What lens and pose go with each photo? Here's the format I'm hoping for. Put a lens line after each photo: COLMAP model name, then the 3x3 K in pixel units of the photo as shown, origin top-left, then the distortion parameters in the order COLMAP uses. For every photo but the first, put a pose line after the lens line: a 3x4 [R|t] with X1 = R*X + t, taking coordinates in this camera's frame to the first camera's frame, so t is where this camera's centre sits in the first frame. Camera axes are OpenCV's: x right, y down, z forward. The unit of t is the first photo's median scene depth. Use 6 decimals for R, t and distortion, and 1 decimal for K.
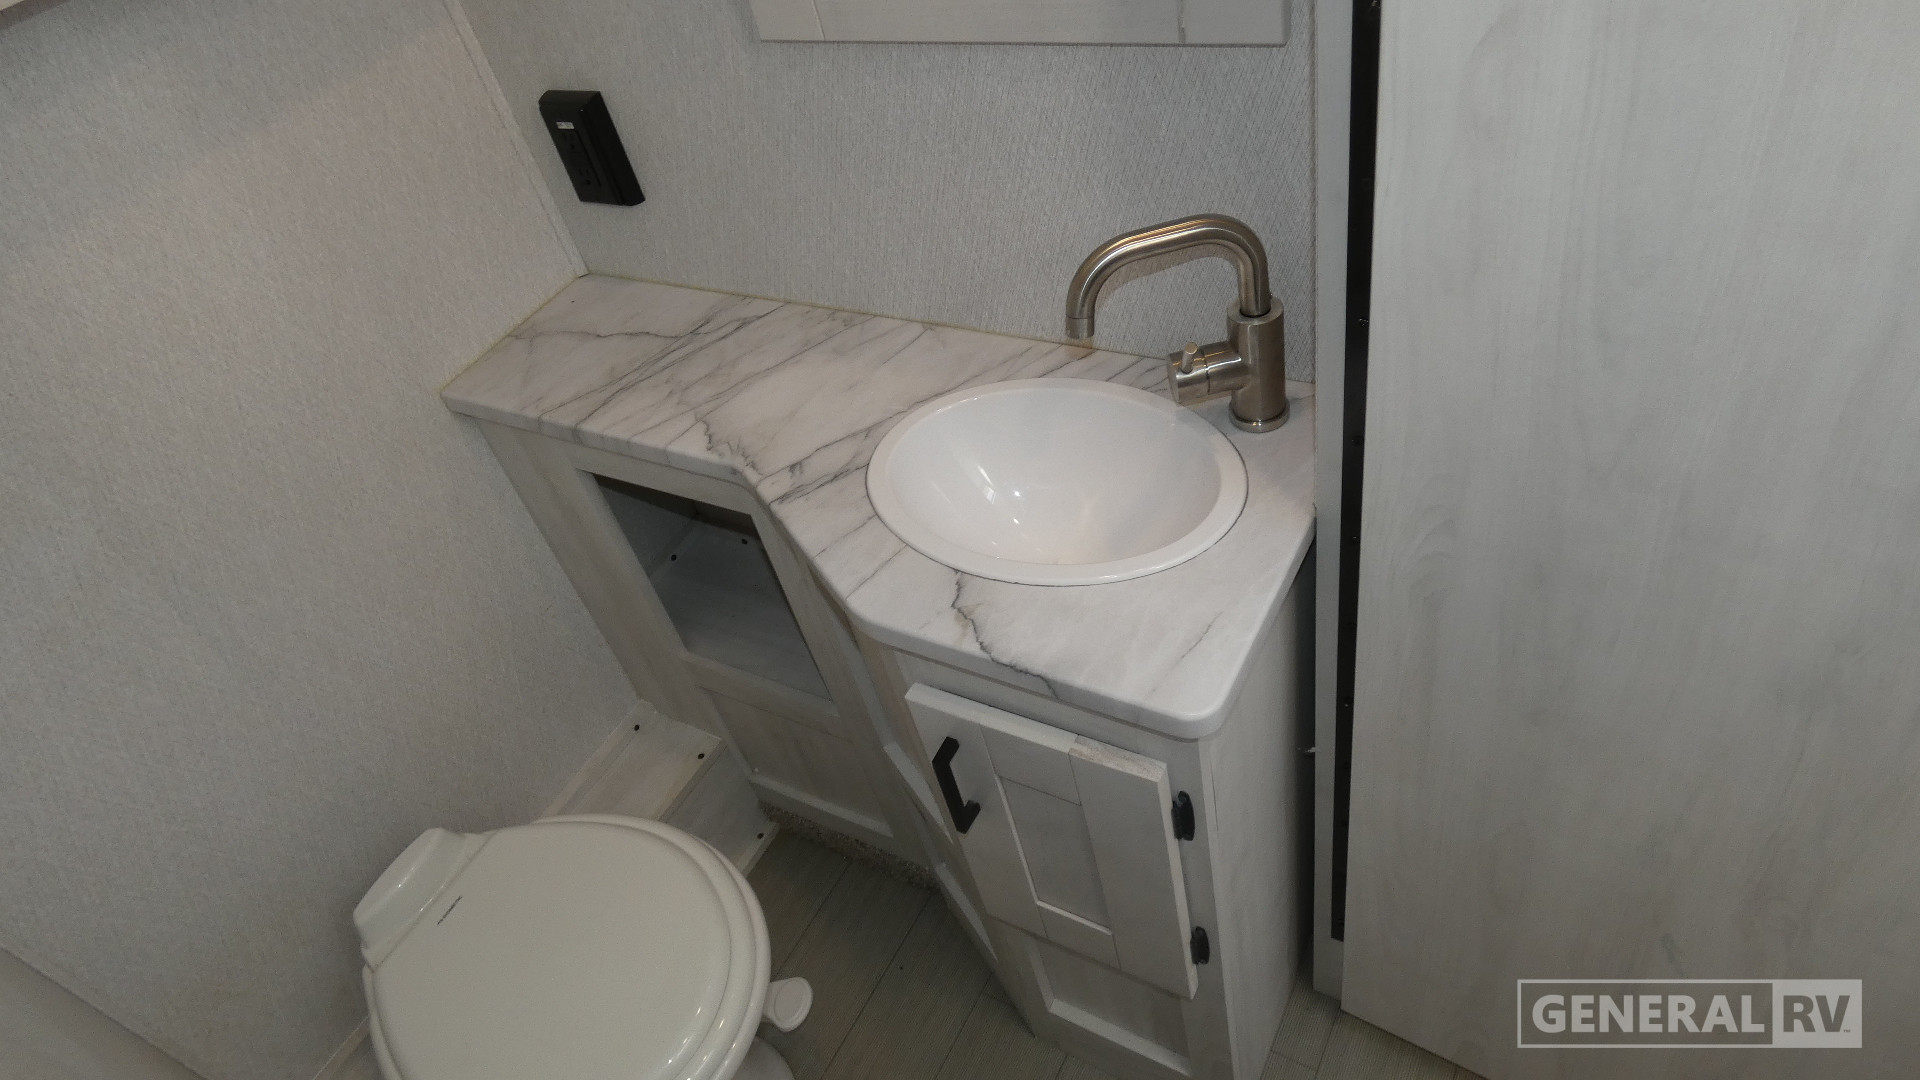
lens RADIAL K [[1164.2, 0, 962.5], [0, 1164.2, 539.2], [0, 0, 1]] dist [0.009247, -0.006307]
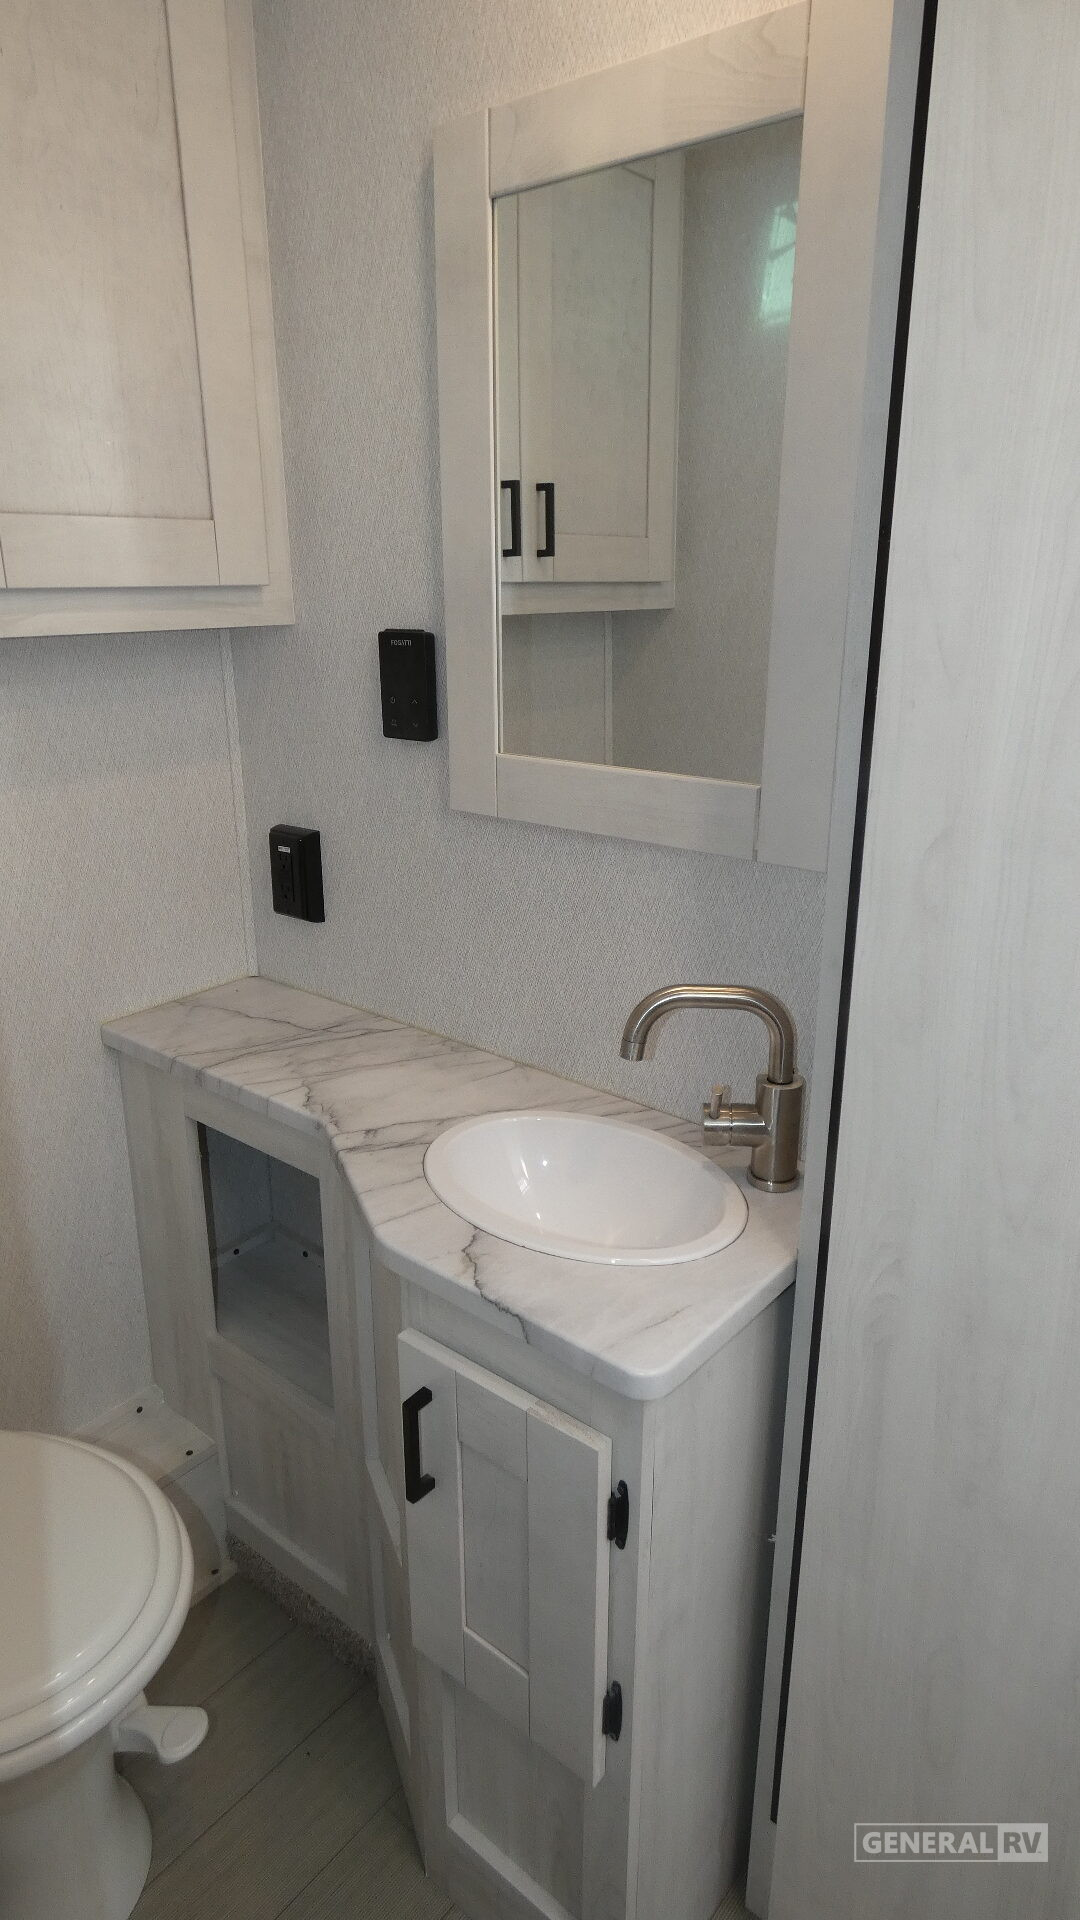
lens RADIAL K [[1164.2, 0, 538.4], [0, 1164.2, 960.7], [0, 0, 1]] dist [0.009247, -0.006307]
pose [[0.964493, 0.244864, -0.098964, 0.087514], [-0.264003, 0.883390, -0.387201, 0.189545], [-0.007388, 0.399580, 0.916669, -0.115322]]
